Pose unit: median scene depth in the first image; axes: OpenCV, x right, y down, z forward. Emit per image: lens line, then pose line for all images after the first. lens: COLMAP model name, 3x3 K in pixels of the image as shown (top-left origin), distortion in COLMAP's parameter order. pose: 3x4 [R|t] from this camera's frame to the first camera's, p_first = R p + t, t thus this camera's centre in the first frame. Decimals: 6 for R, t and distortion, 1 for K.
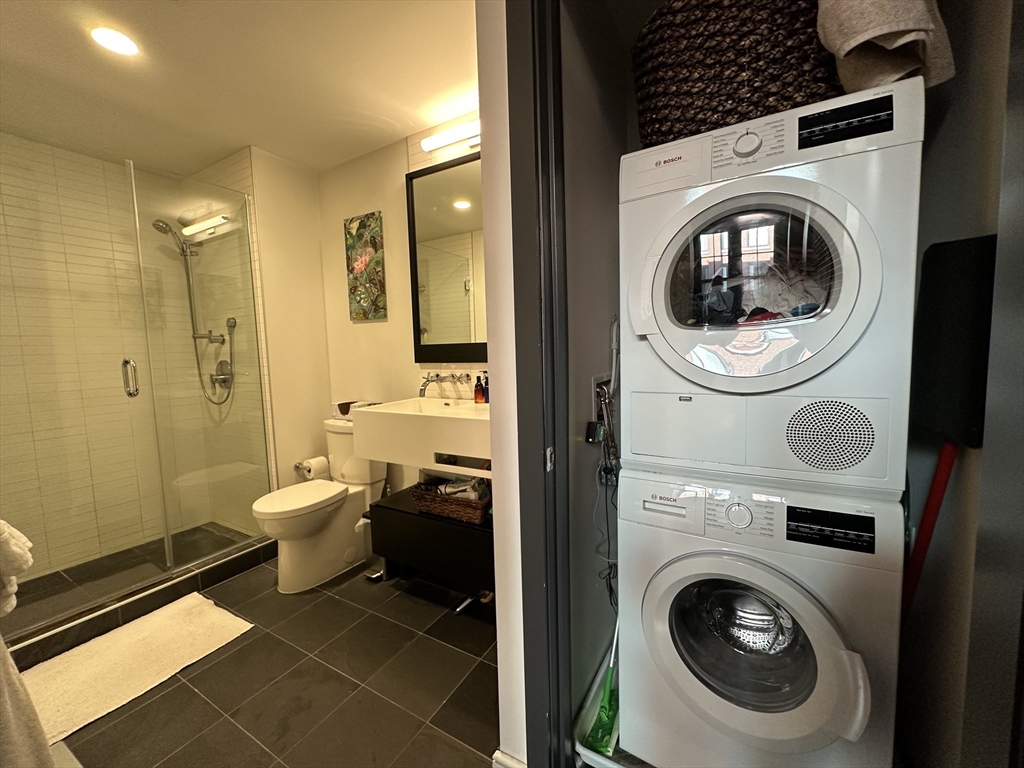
lens RADIAL K [[406.2, 0, 510.1], [0, 406.2, 384.4], [0, 0, 1]] dist [-0.001368, 0.000918]
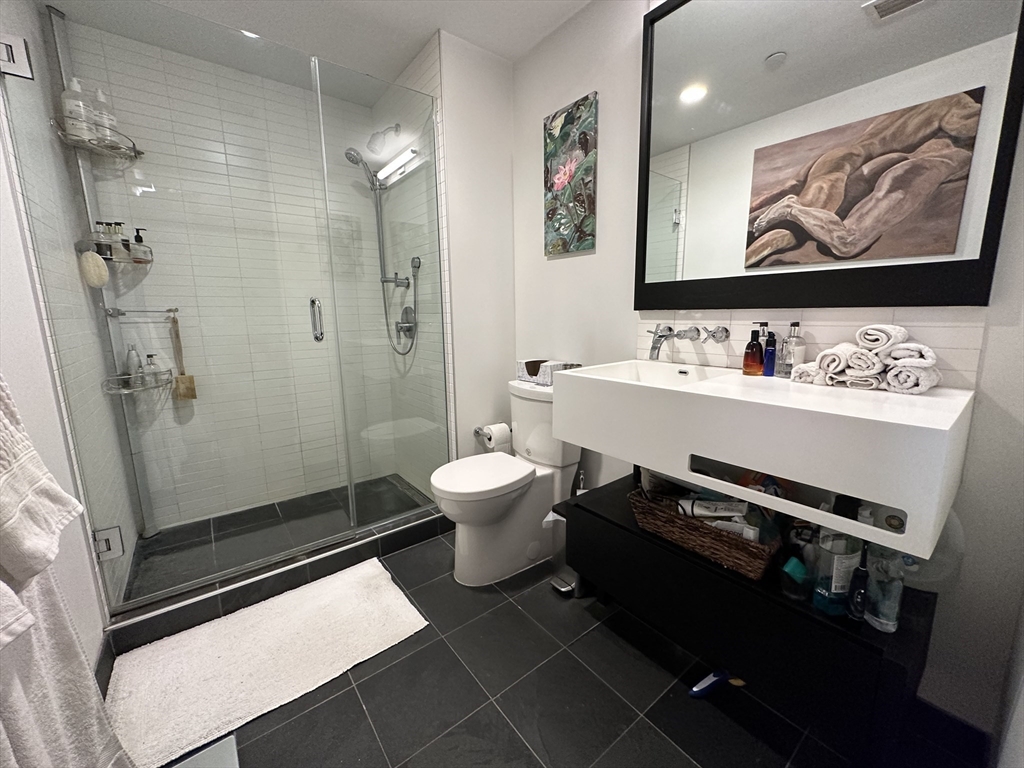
lens RADIAL K [[406.2, 0, 513.5], [0, 406.2, 383.8], [0, 0, 1]] dist [-0.001368, 0.000918]
pose [[0.928069, 0.078463, -0.364049, -0.157443], [-0.044490, 0.993912, 0.100800, 0.011441], [0.369742, -0.077353, 0.925909, 0.256078]]
